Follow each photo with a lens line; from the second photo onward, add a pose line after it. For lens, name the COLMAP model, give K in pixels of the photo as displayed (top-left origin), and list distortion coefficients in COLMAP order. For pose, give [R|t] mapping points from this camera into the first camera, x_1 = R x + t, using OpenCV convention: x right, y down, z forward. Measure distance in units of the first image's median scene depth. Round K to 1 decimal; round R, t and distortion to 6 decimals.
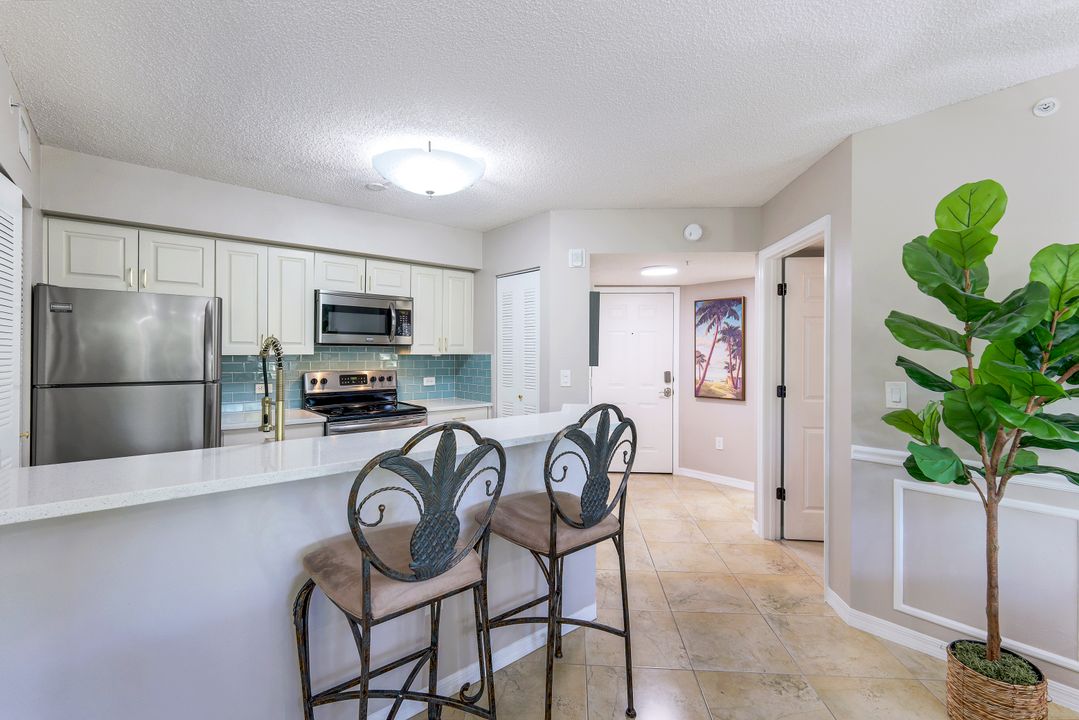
lens RADIAL K [[473.7, 0, 543.5], [0, 473.7, 350.0], [0, 0, 1]] dist [0.000136, -0.000482]
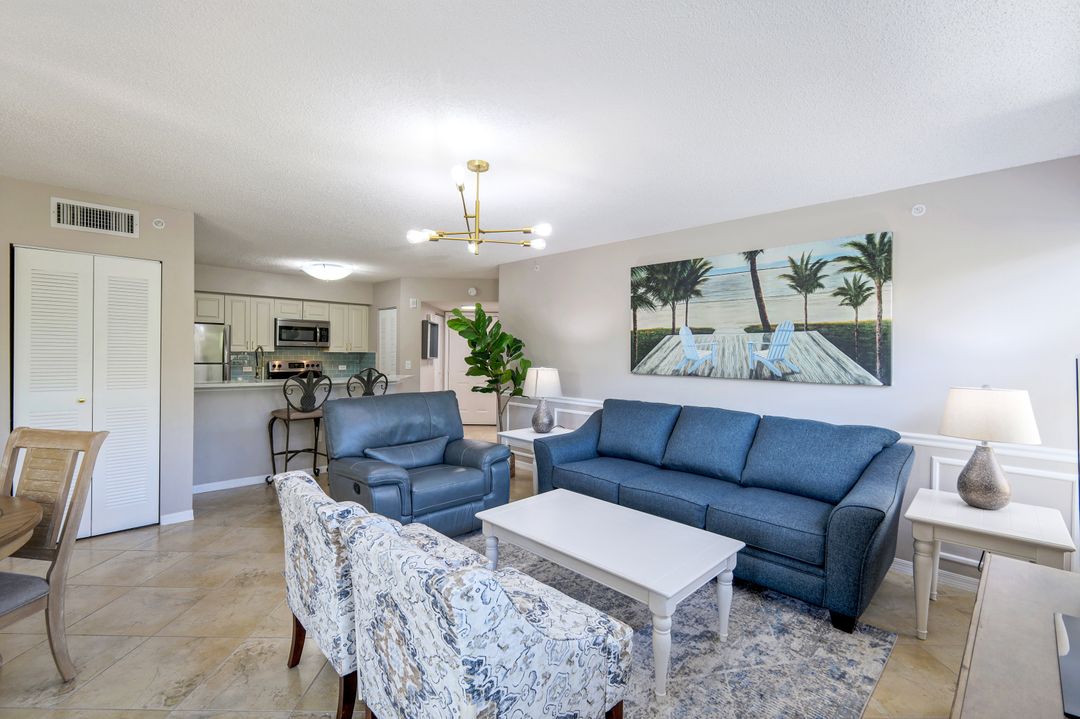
lens RADIAL K [[473.7, 0, 538.5], [0, 473.7, 351.7], [0, 0, 1]] dist [0.010901, 0.000555]
pose [[0.998258, 0.007718, 0.058493, 0.467359], [-0.008043, 0.999953, 0.005325, -0.008787], [-0.058449, -0.005786, 0.998274, -0.976207]]
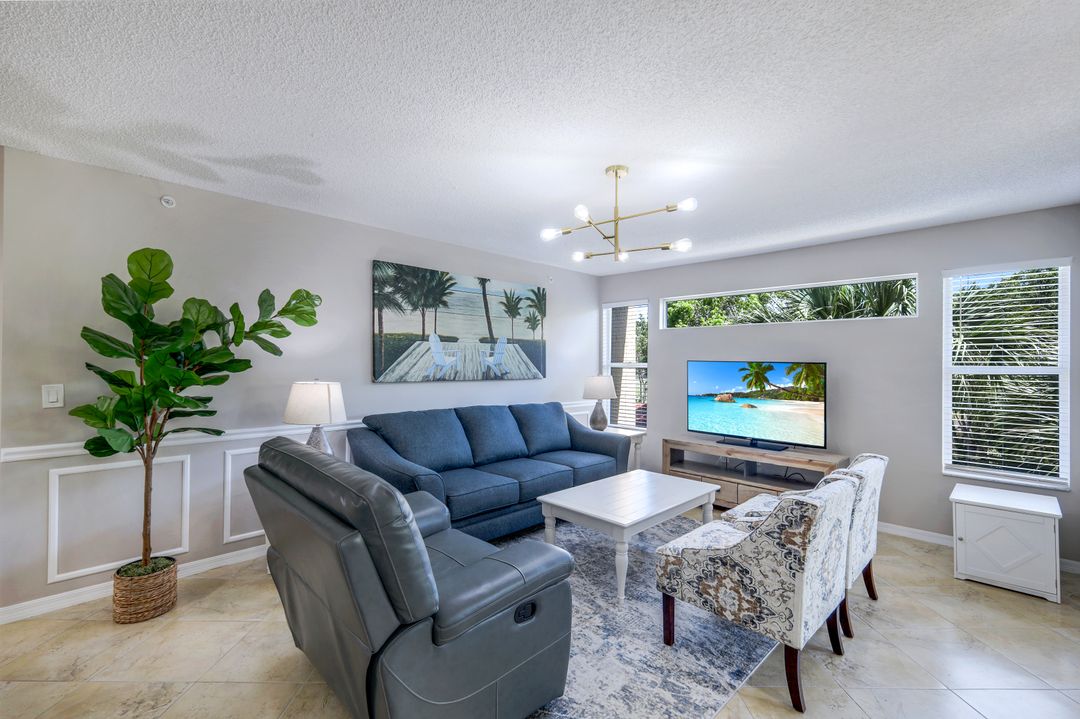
lens RADIAL K [[469.6, 0, 537.2], [0, 469.6, 359.8], [0, 0, 1]] dist [0.002045, 0.000319]
pose [[-0.062062, 0.000018, 0.998072, -0.287804], [-0.010851, 0.999941, -0.000693, -0.003112], [-0.998013, -0.010873, -0.062058, -0.062438]]
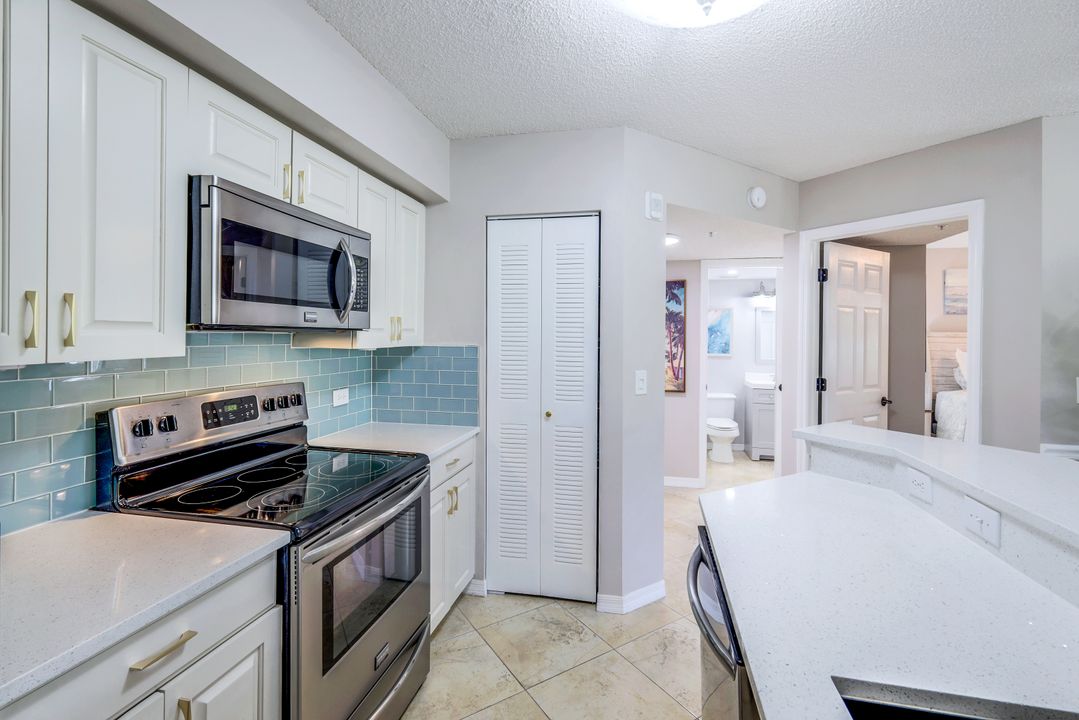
lens RADIAL K [[481.0, 0, 543.5], [0, 481.0, 338.6], [0, 0, 1]] dist [0.000216, -0.000159]
pose [[0.801086, -0.001255, 0.598548, -0.475083], [-0.008451, 0.999874, 0.013406, -0.010855], [-0.598489, -0.015798, 0.800975, 0.536609]]
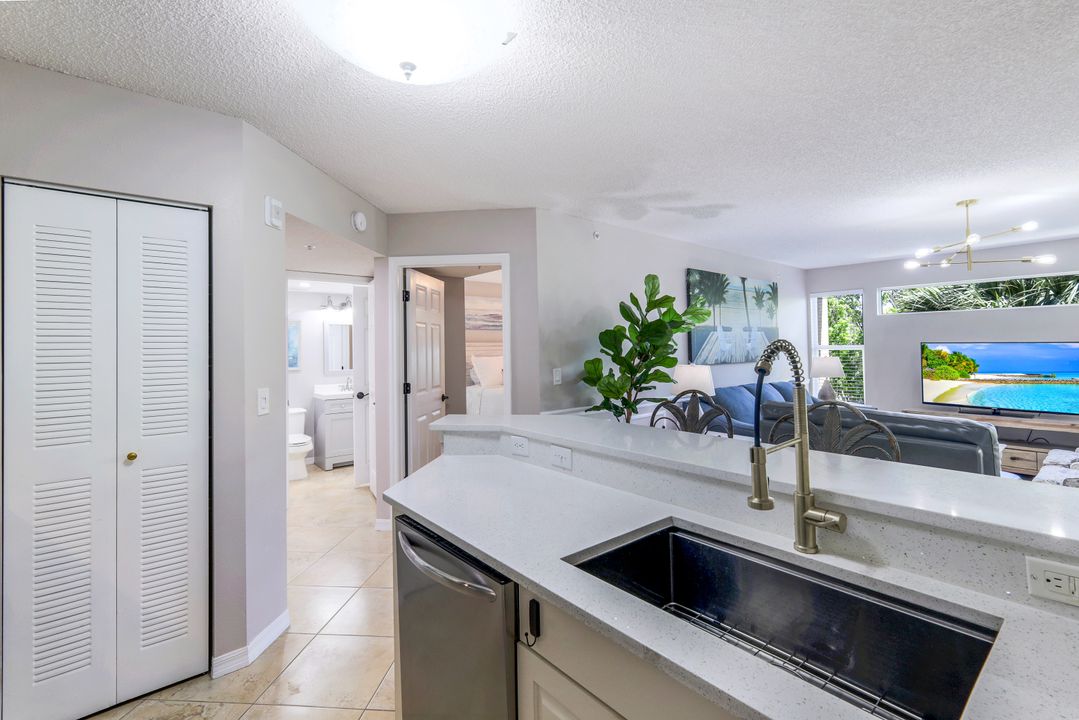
lens RADIAL K [[481.0, 0, 543.5], [0, 481.0, 338.6], [0, 0, 1]] dist [0.000216, -0.000159]
pose [[0.017881, 0.011586, 0.999773, -0.577549], [0.008750, 0.999893, -0.011744, -0.012066], [-0.999802, 0.008958, 0.017778, 0.623019]]
